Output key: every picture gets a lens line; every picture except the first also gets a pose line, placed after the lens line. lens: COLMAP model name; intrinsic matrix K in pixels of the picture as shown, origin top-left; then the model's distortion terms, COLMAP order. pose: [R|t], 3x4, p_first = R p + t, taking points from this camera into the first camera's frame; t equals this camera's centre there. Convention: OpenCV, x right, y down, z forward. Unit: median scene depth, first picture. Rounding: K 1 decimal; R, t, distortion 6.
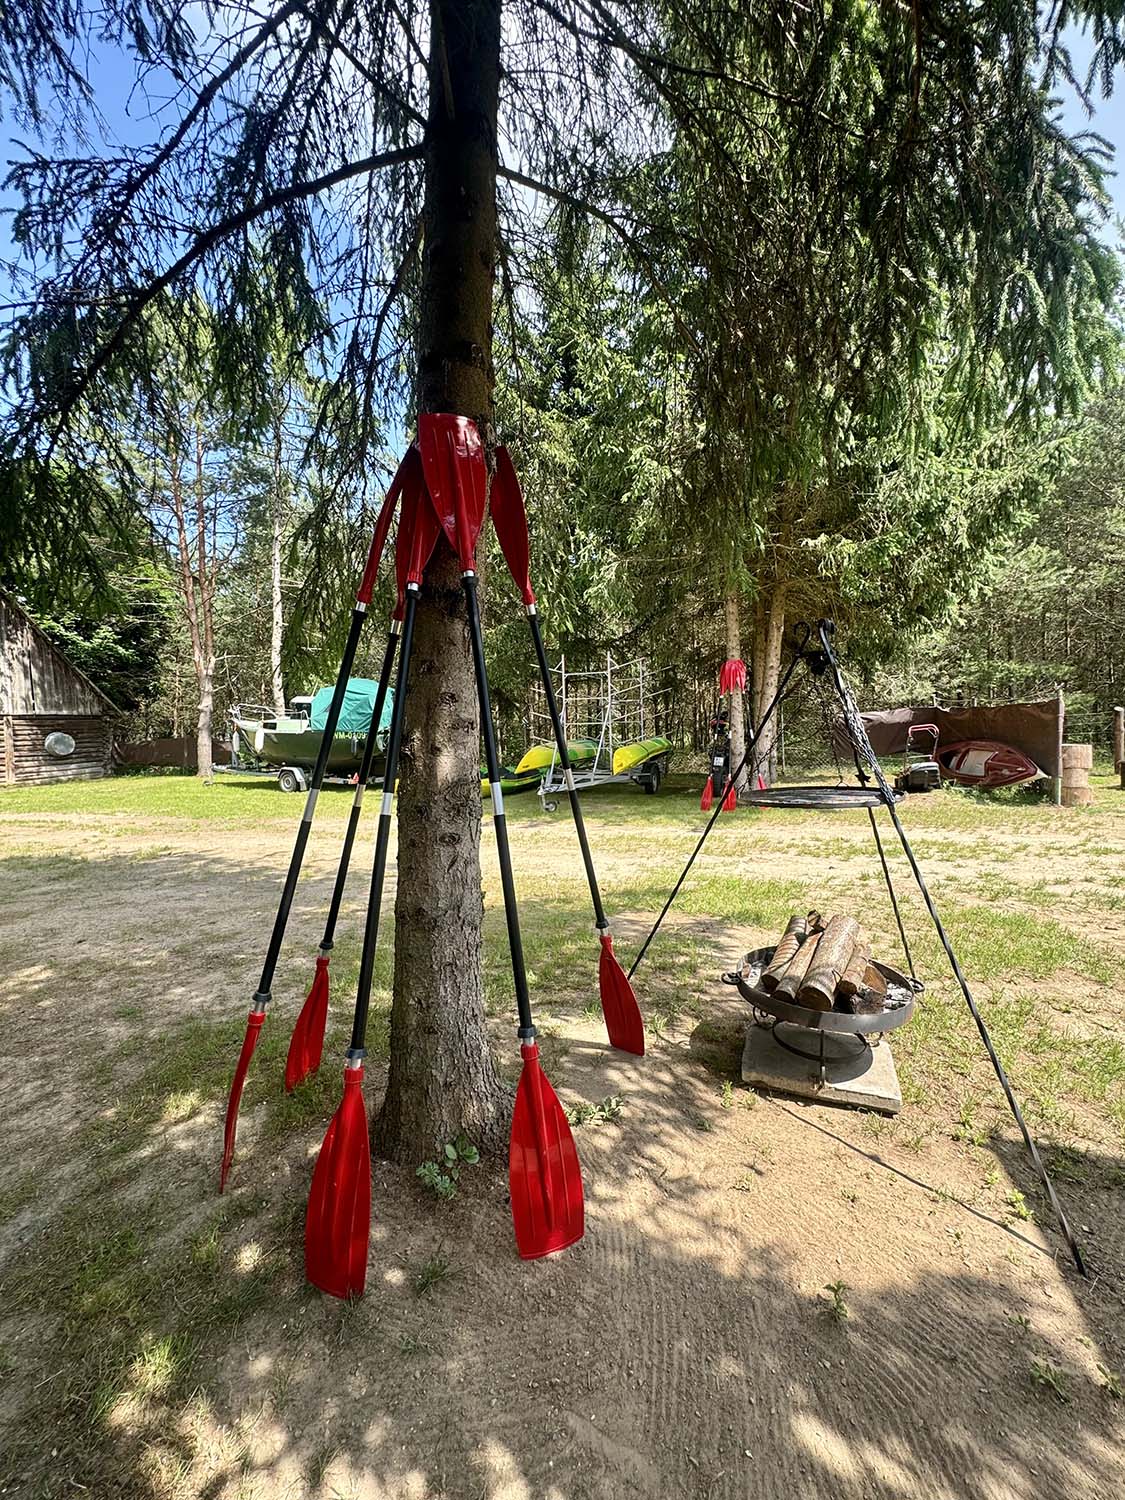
lens RADIAL K [[600.7, 0, 562.6], [0, 600.7, 748.2], [0, 0, 1]] dist [-0.000526, -0.000104]
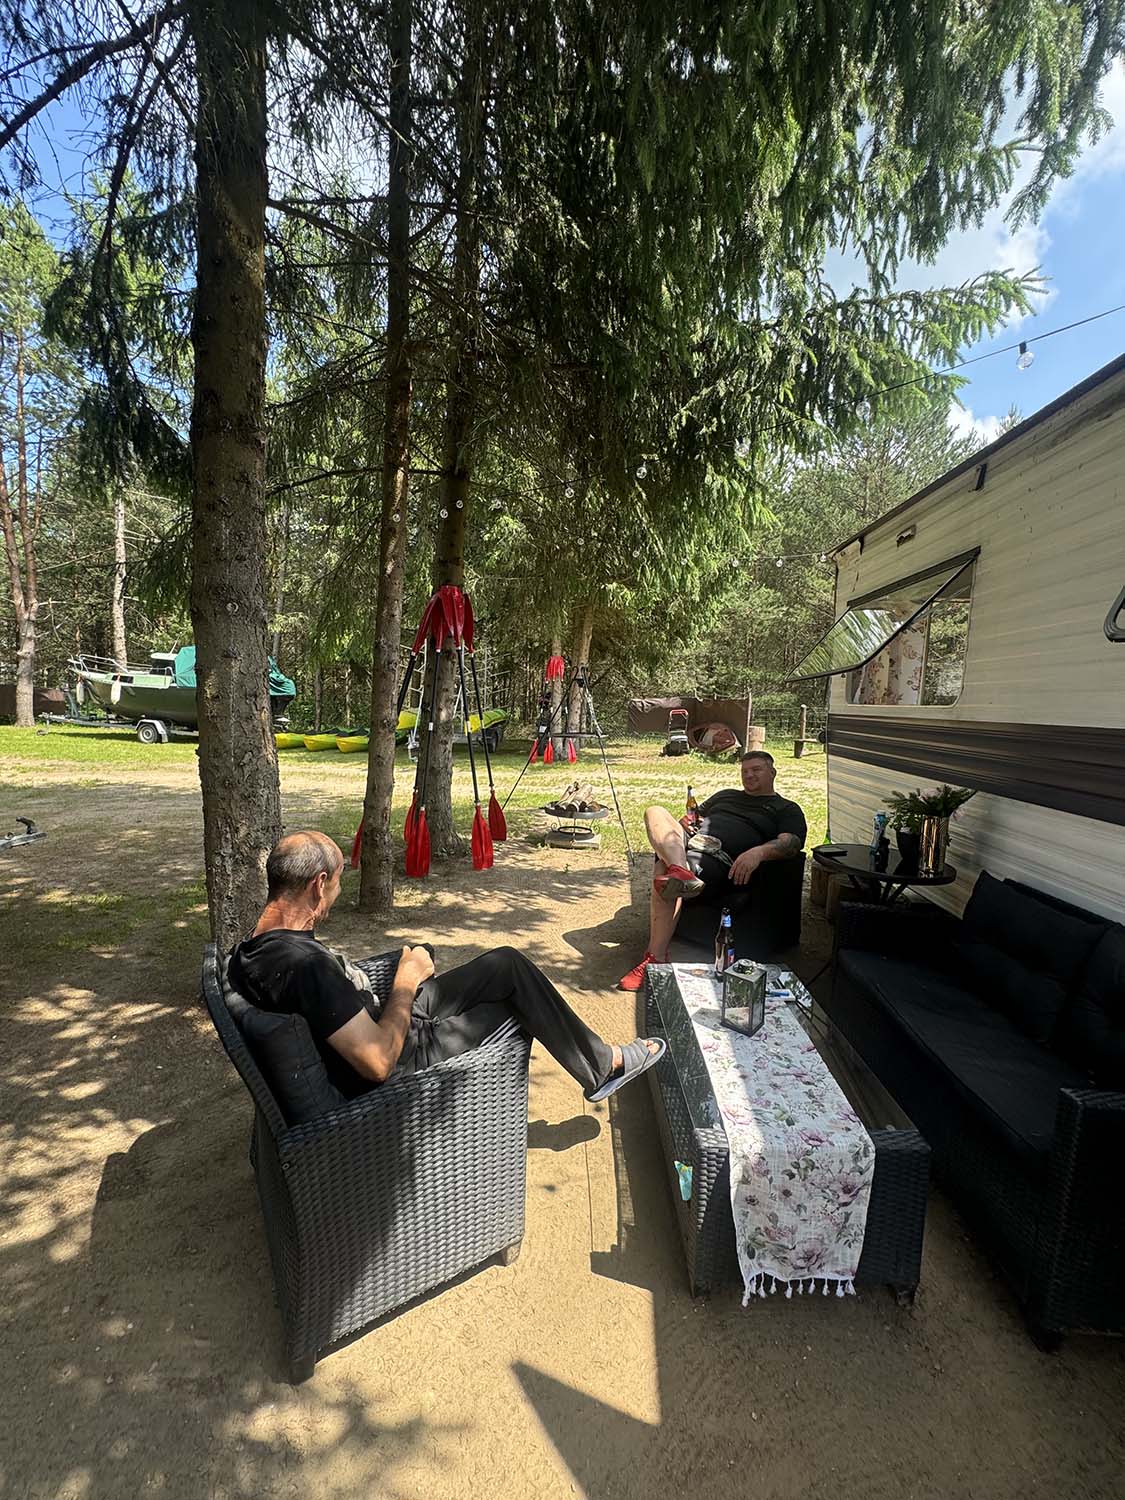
lens RADIAL K [[600.7, 0, 562.6], [0, 600.7, 748.2], [0, 0, 1]] dist [-0.000526, -0.000104]
pose [[0.958644, 0.032543, 0.282741, -0.060977], [-0.045811, 0.998131, 0.040441, 0.005925], [-0.280897, -0.051721, 0.958343, -0.241165]]
